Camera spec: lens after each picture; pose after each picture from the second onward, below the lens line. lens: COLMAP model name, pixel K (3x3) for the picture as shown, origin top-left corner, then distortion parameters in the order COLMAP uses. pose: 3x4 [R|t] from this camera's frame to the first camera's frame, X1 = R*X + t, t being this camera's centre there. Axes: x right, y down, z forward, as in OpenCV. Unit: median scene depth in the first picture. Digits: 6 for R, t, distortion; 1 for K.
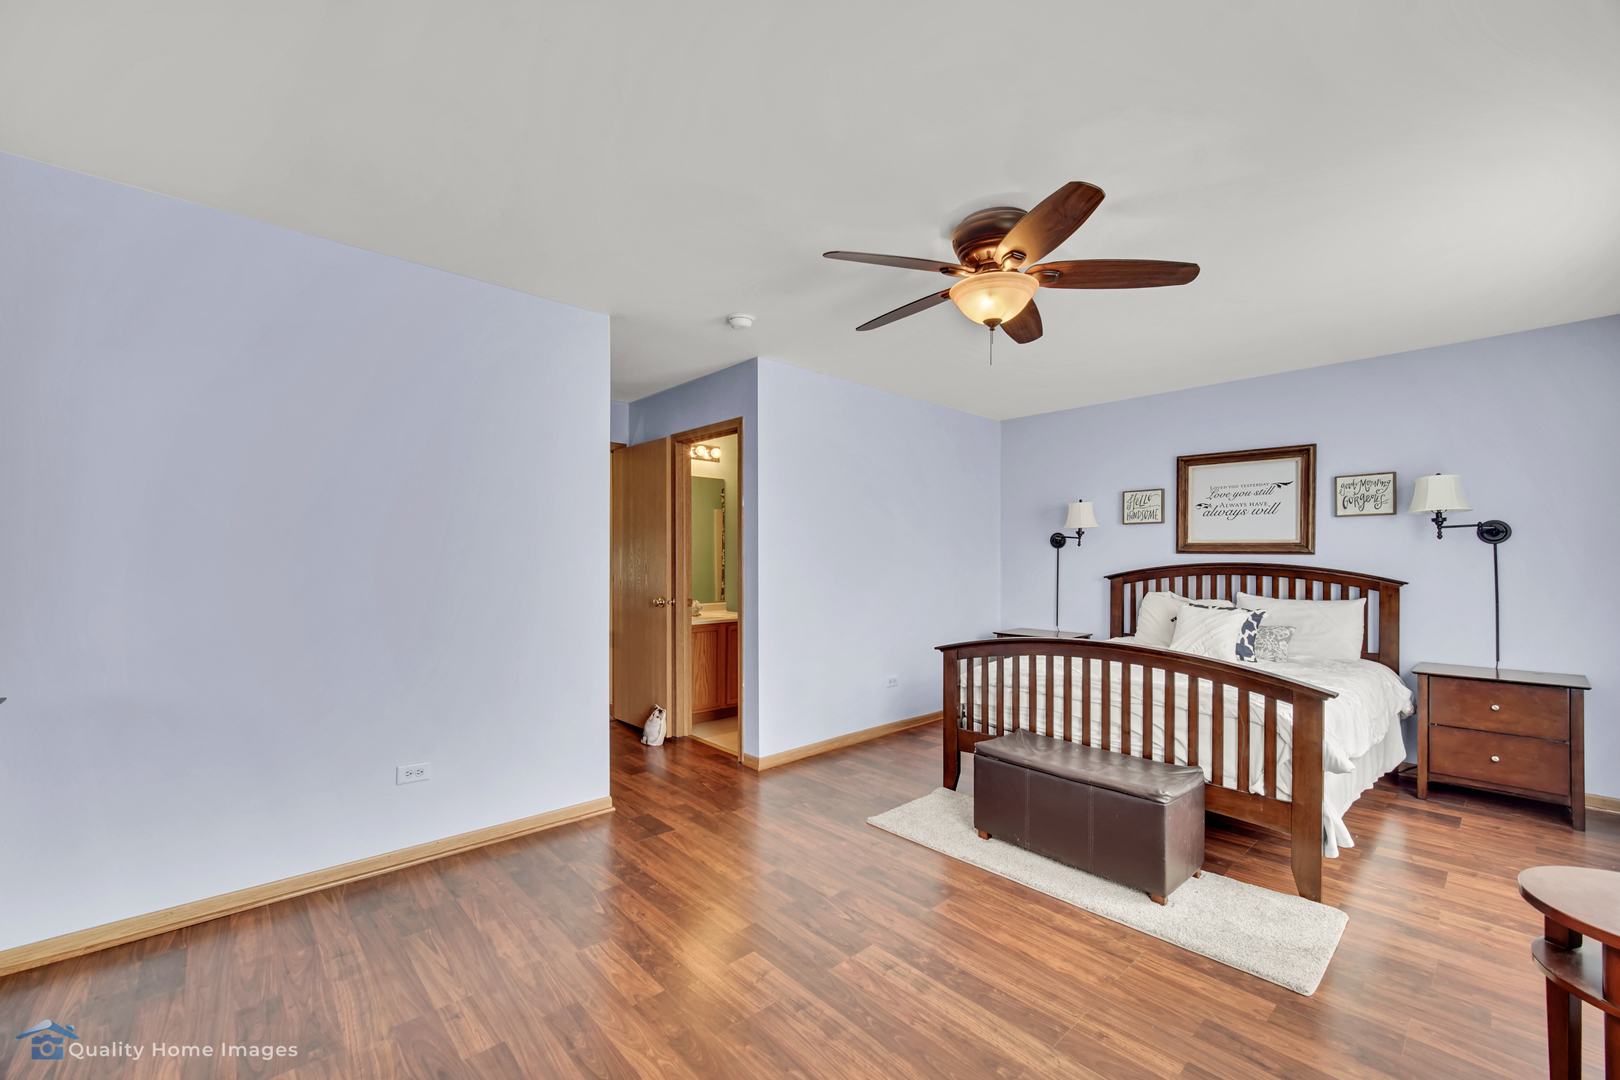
lens RADIAL K [[663.1, 0, 814.4], [0, 663.1, 553.1], [0, 0, 1]] dist [-0.002644, -0.000083]
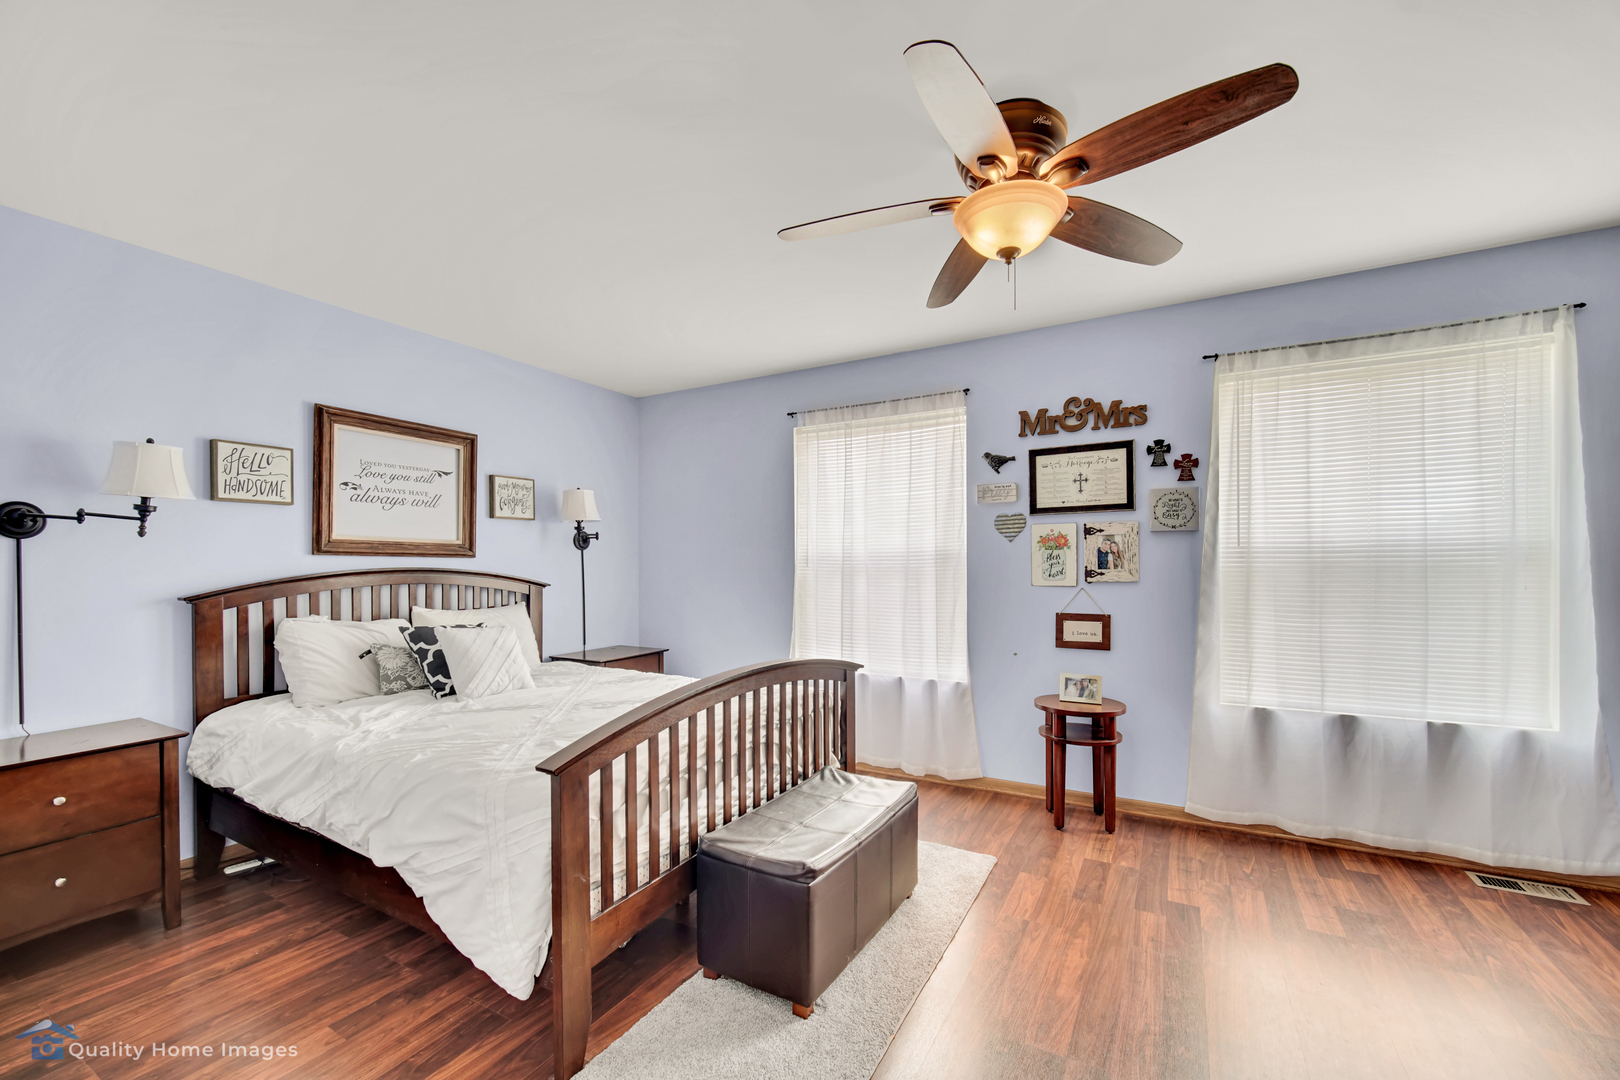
lens RADIAL K [[663.1, 0, 814.6], [0, 663.1, 557.3], [0, 0, 1]] dist [-0.002644, -0.000083]
pose [[-0.311434, 0.001417, 0.950267, -0.224351], [-0.012322, 0.999909, -0.005529, 0.000685], [-0.950188, -0.013431, -0.311388, 0.782751]]
